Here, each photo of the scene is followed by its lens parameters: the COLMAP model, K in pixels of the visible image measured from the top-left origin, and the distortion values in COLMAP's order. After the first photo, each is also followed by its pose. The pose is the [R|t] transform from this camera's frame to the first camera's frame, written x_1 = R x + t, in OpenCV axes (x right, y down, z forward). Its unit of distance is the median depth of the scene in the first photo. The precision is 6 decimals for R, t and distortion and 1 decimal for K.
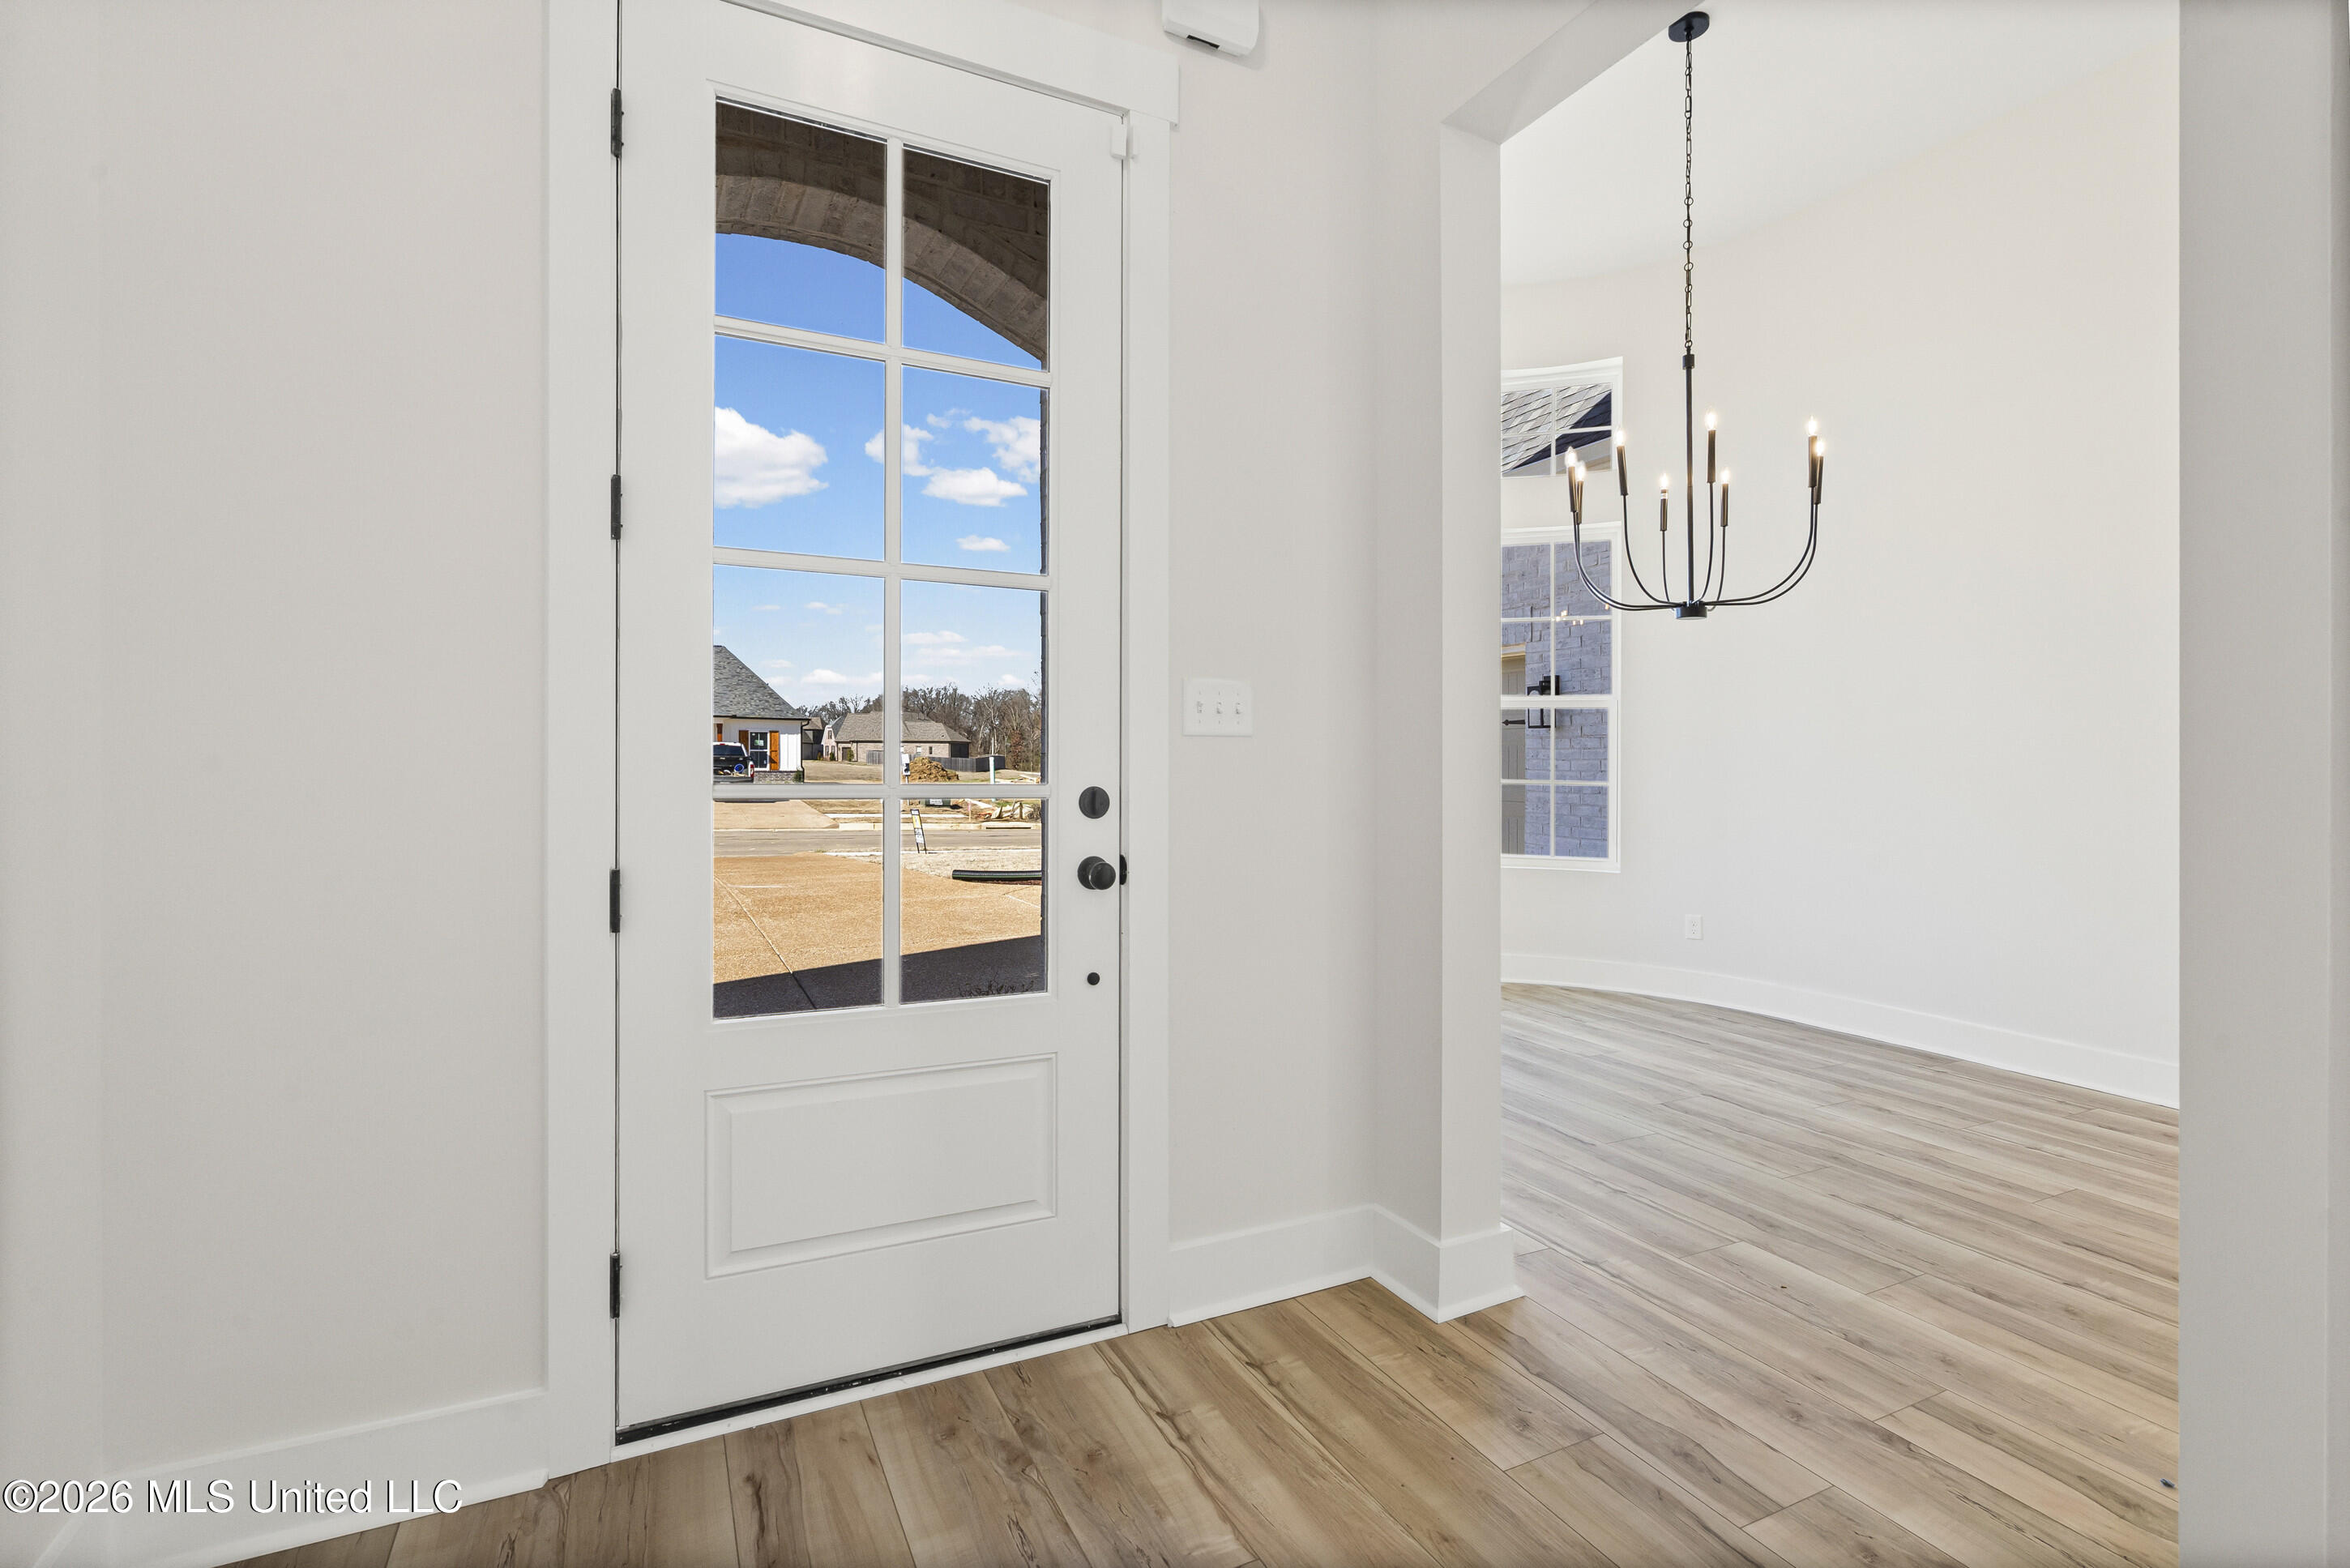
lens RADIAL K [[1068.6, 0, 1162.7], [0, 1068.6, 764.9], [0, 0, 1]] dist [-0.006570, 0.001132]
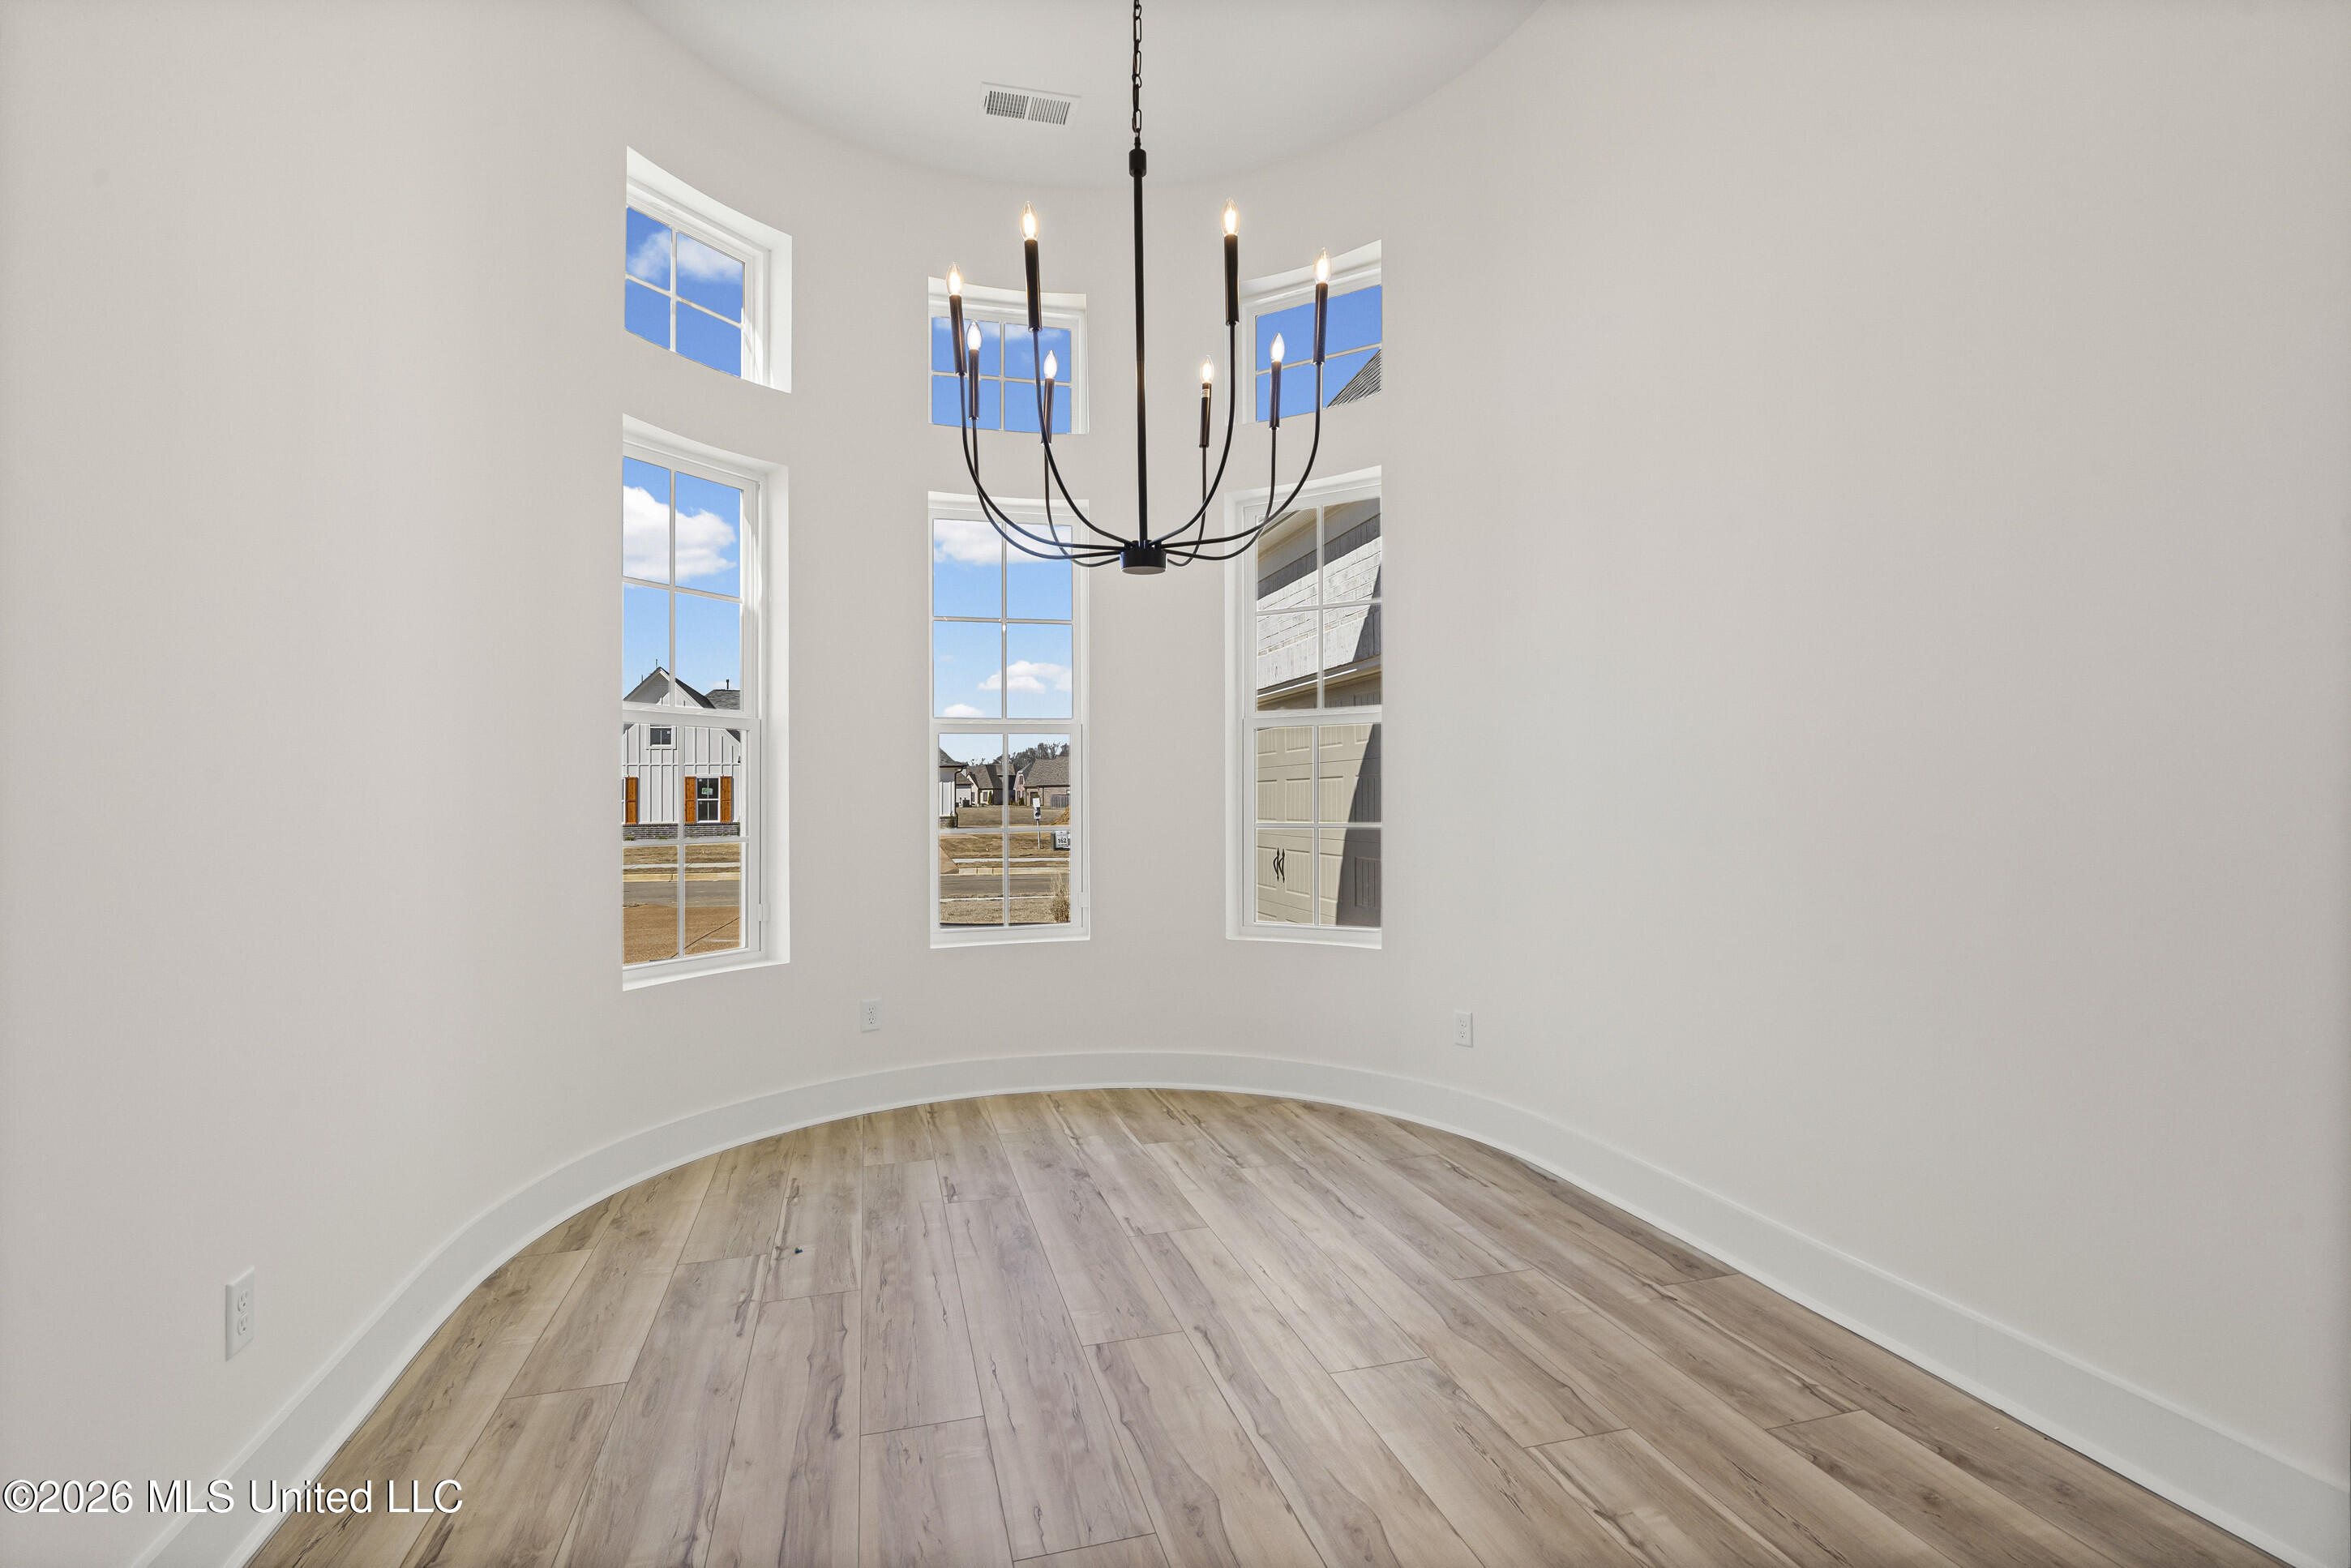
lens RADIAL K [[1069.1, 0, 1180.2], [0, 1069.1, 801.1], [0, 0, 1]] dist [-0.006570, 0.001132]
pose [[0.984018, -0.020263, -0.176913, 0.619387], [0.019763, 0.999794, -0.004592, 0.002246], [0.176970, 0.001023, 0.984216, 0.383064]]
